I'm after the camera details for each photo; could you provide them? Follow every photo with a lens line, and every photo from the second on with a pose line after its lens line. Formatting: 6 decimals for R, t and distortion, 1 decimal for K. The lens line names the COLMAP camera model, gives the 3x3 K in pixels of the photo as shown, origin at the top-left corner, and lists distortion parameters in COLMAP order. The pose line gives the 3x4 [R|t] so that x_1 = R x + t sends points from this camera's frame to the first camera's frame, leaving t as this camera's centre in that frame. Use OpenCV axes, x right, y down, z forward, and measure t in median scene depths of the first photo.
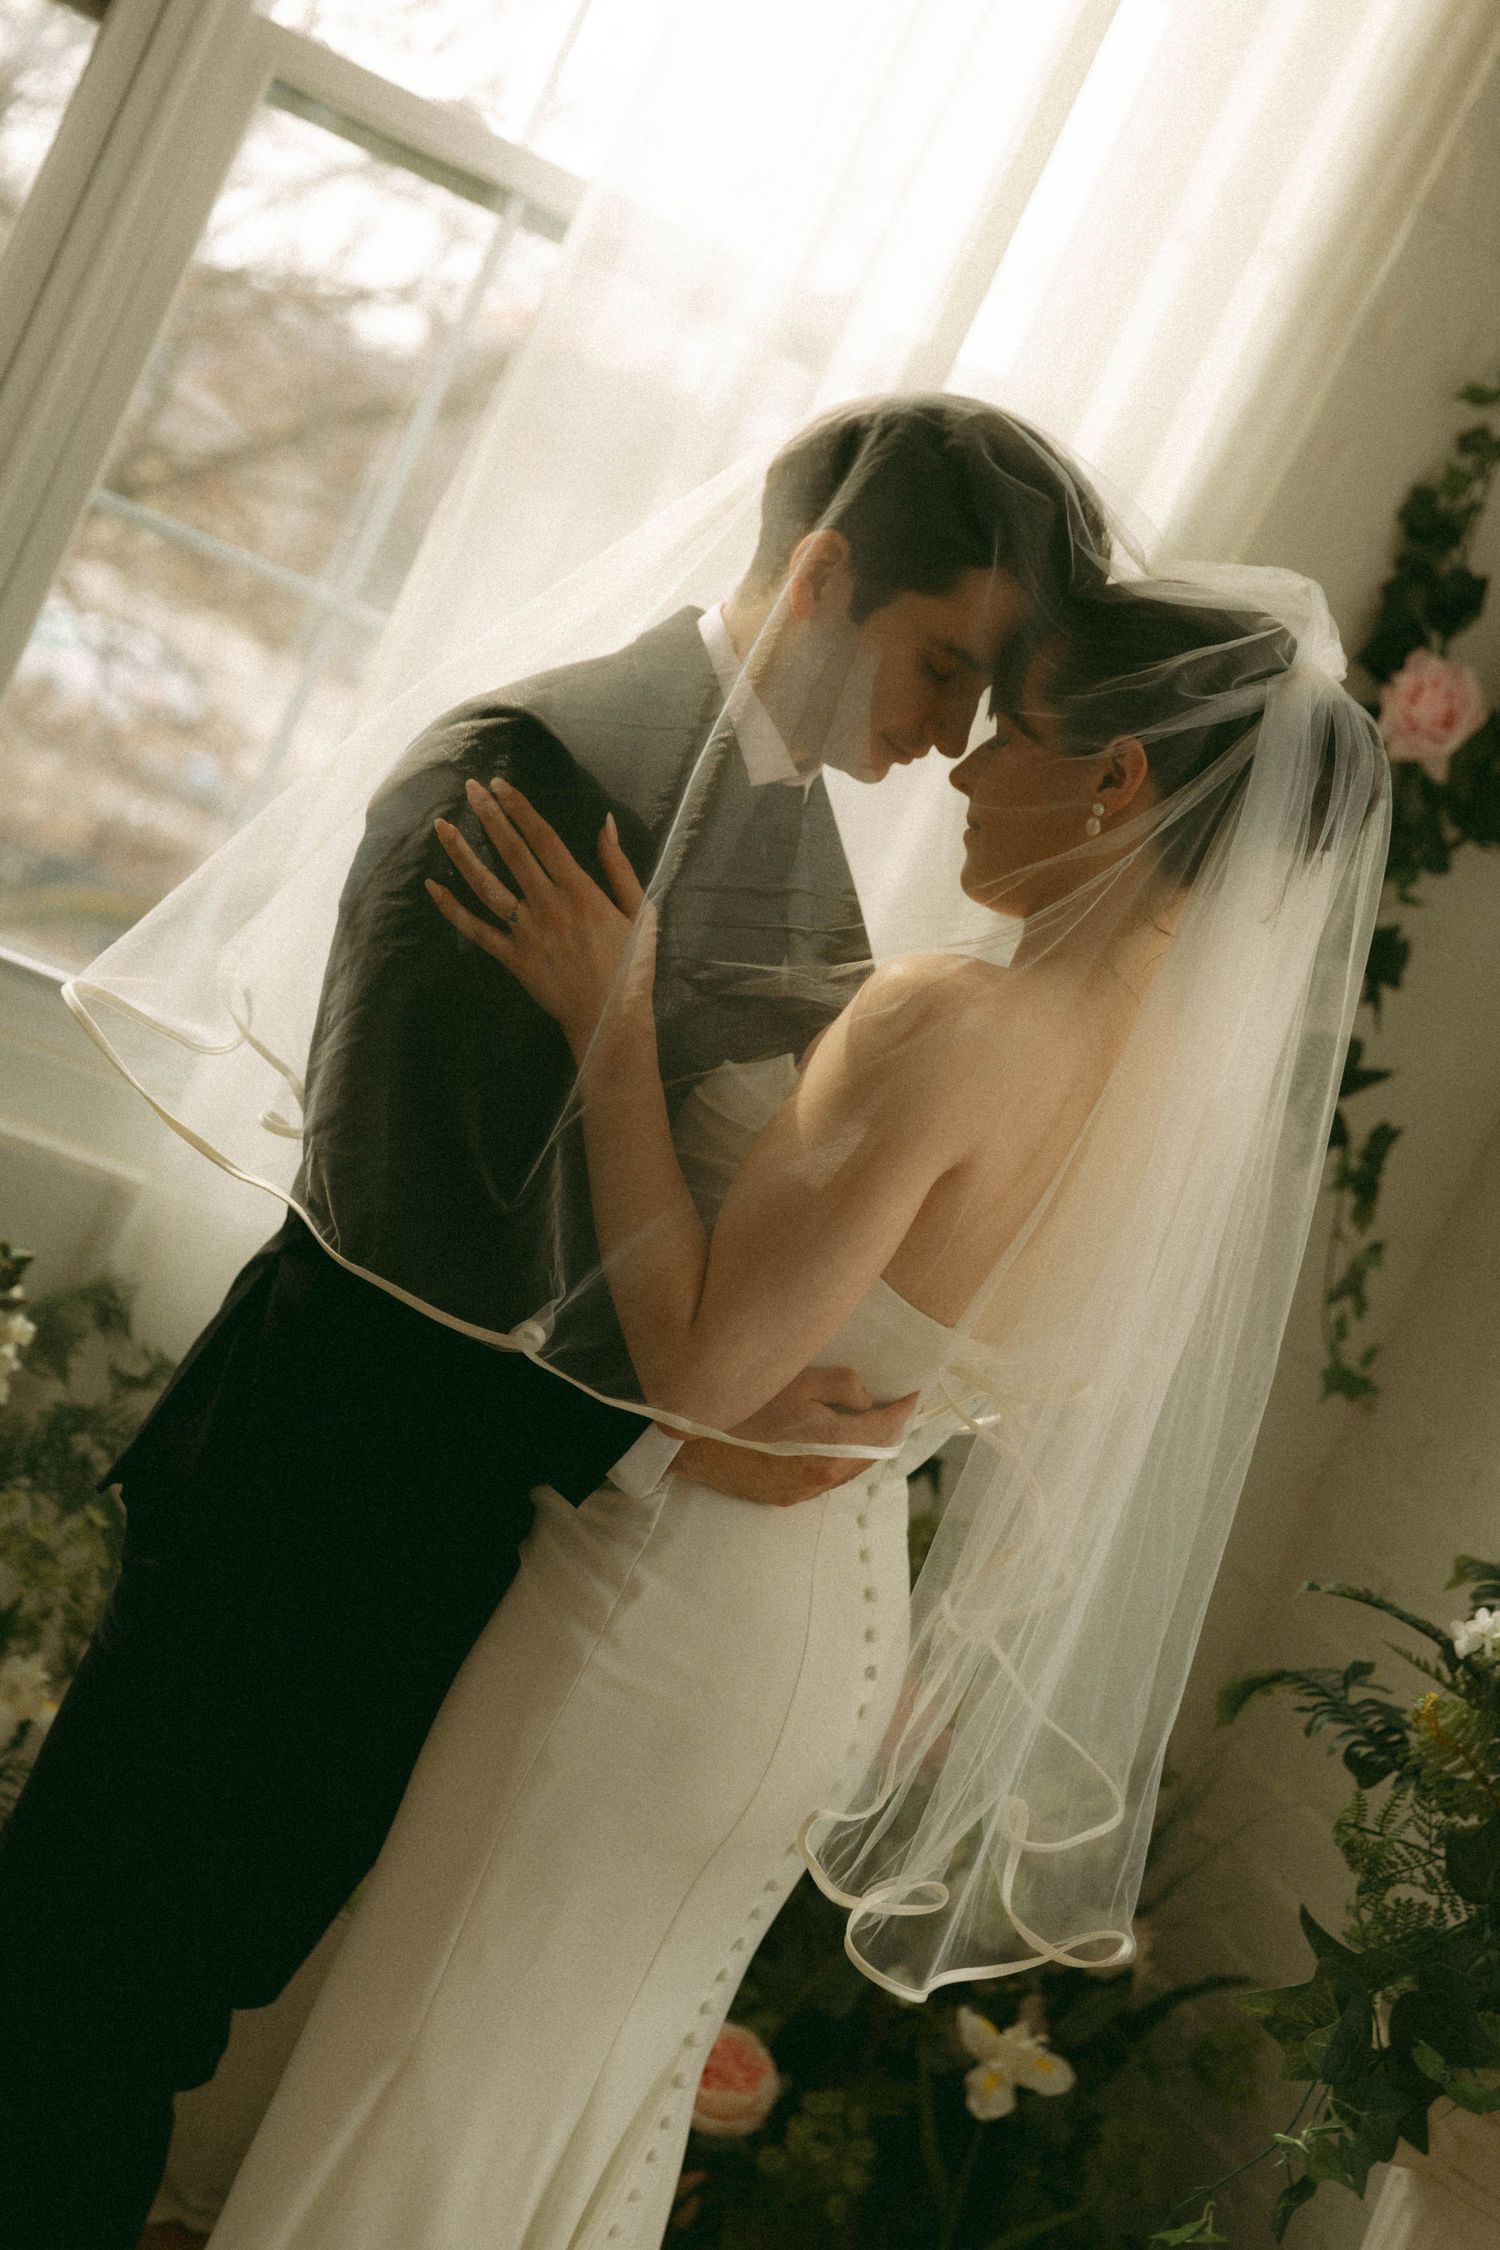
lens RADIAL K [[4234.8, 0, 748.1], [0, 4234.8, 1114.4], [0, 0, 1]] dist [0.004493, 0.000000]
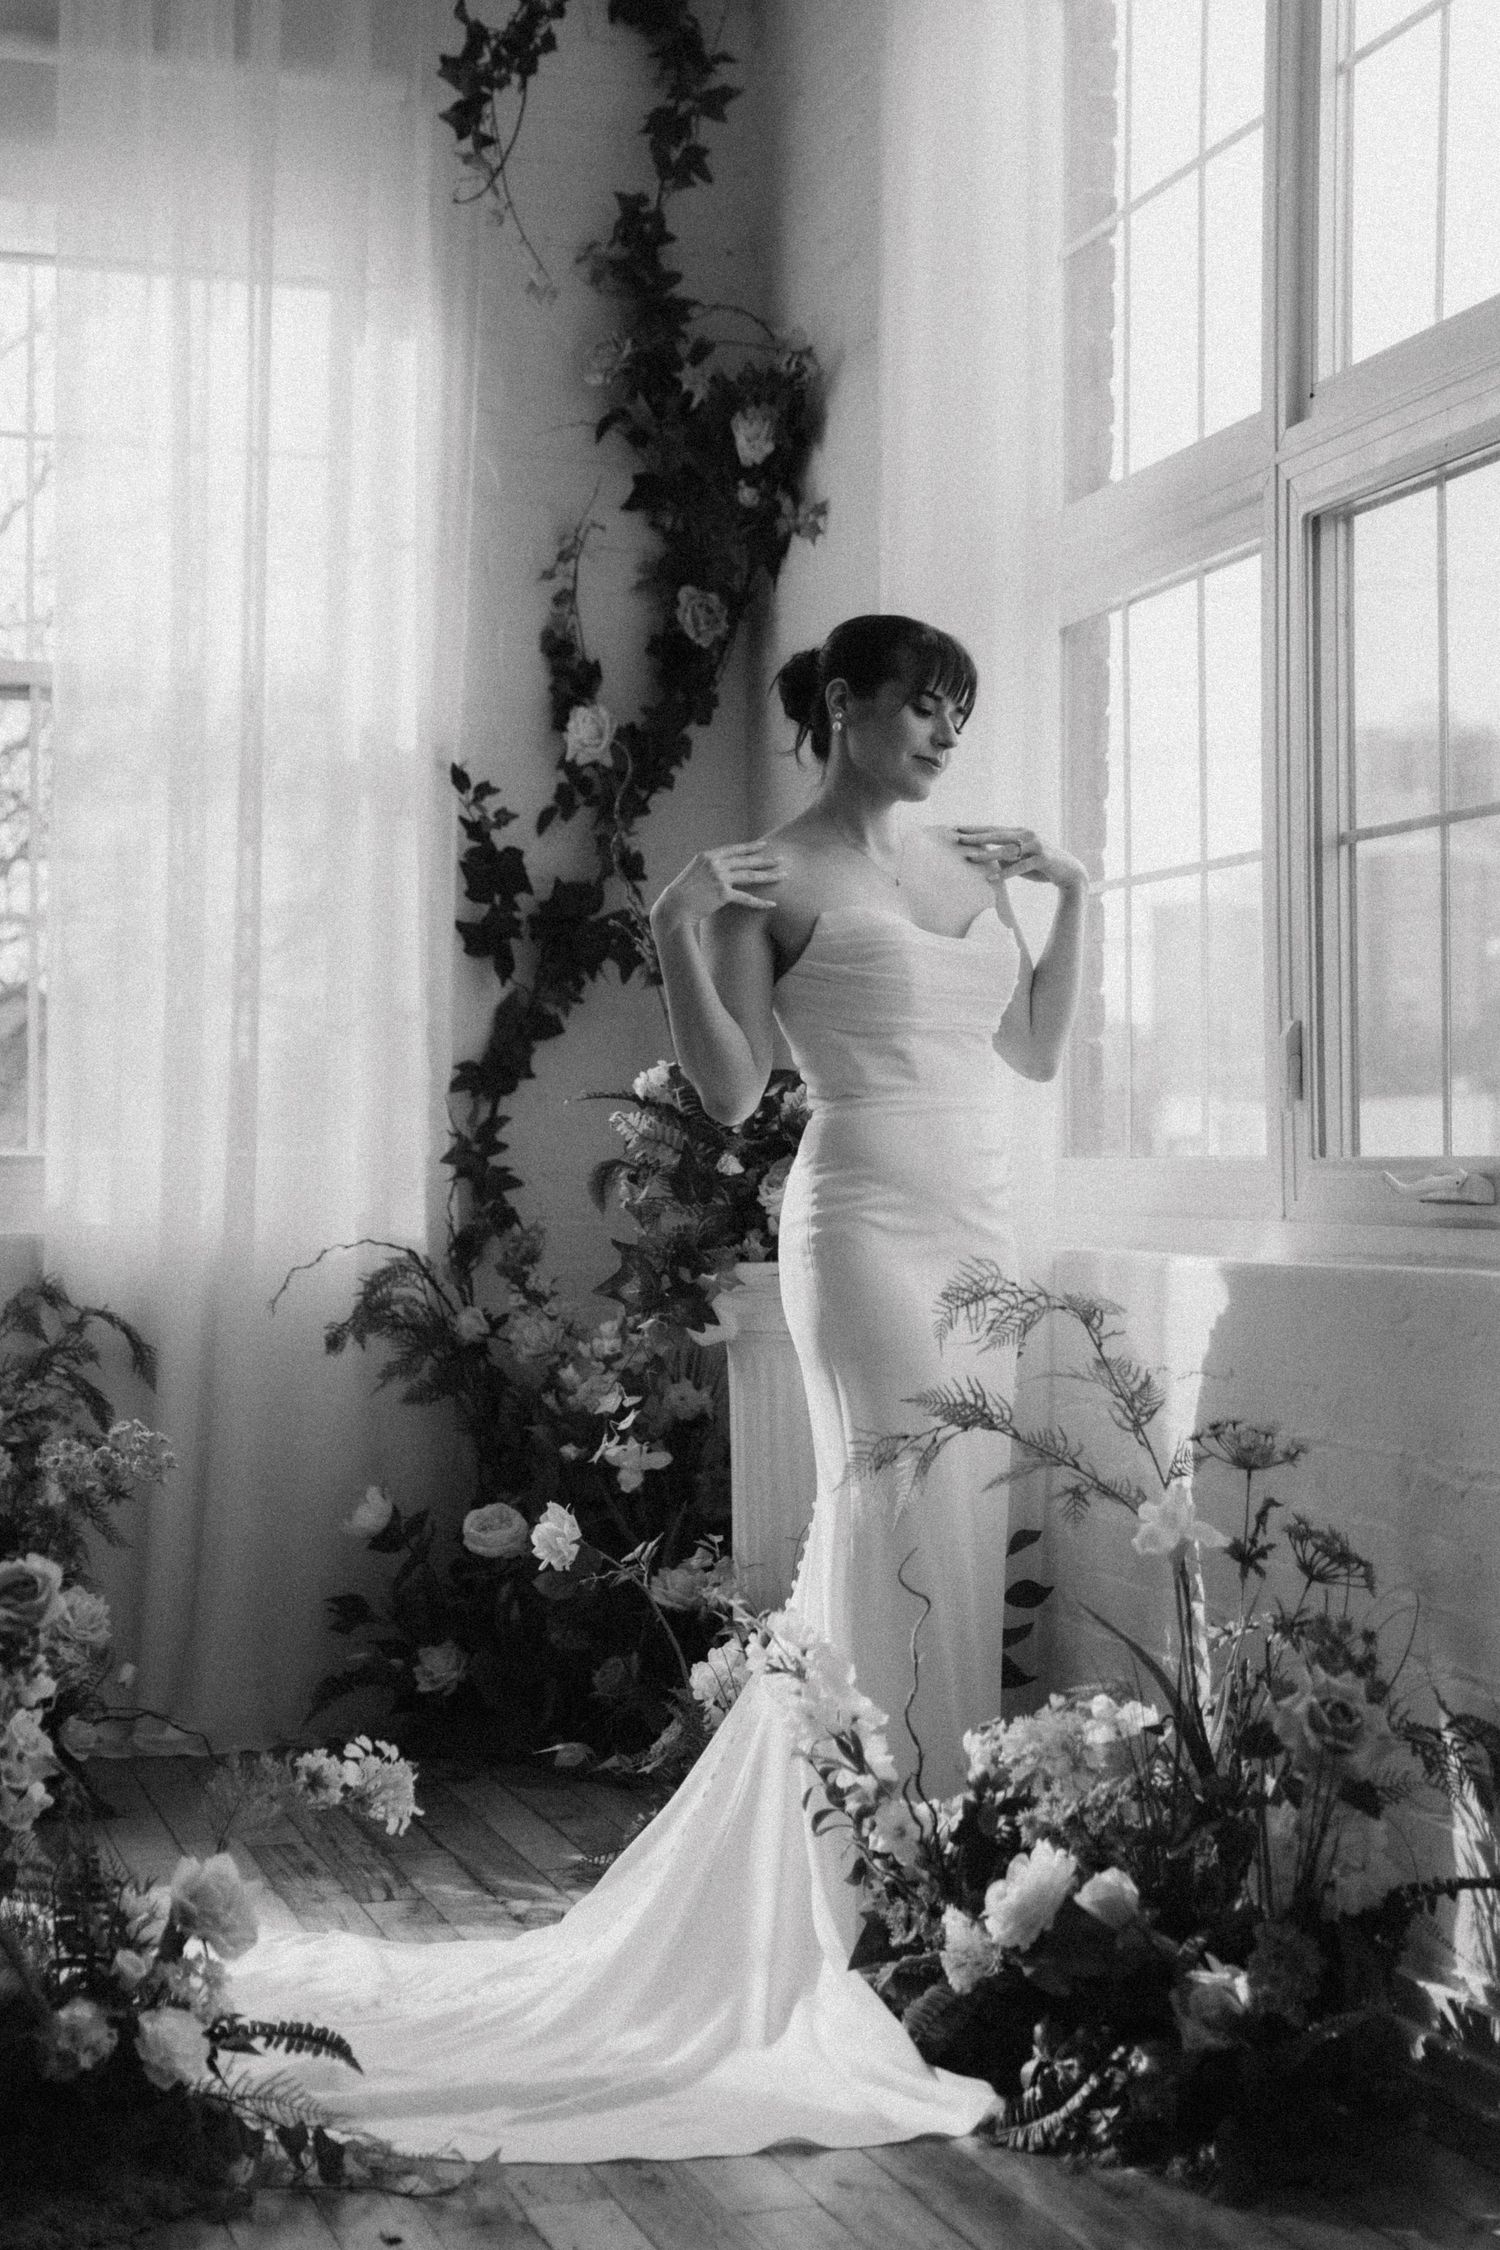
lens RADIAL K [[3329.3, 0, 764.6], [0, 3329.3, 1138.4], [0, 0, 1]] dist [0.003059, 0.000000]
pose [[0.912744, -0.407947, -0.021832, 0.259140], [0.402362, 0.906929, -0.124842, 0.382100], [0.070729, 0.105165, 0.991936, -0.589395]]
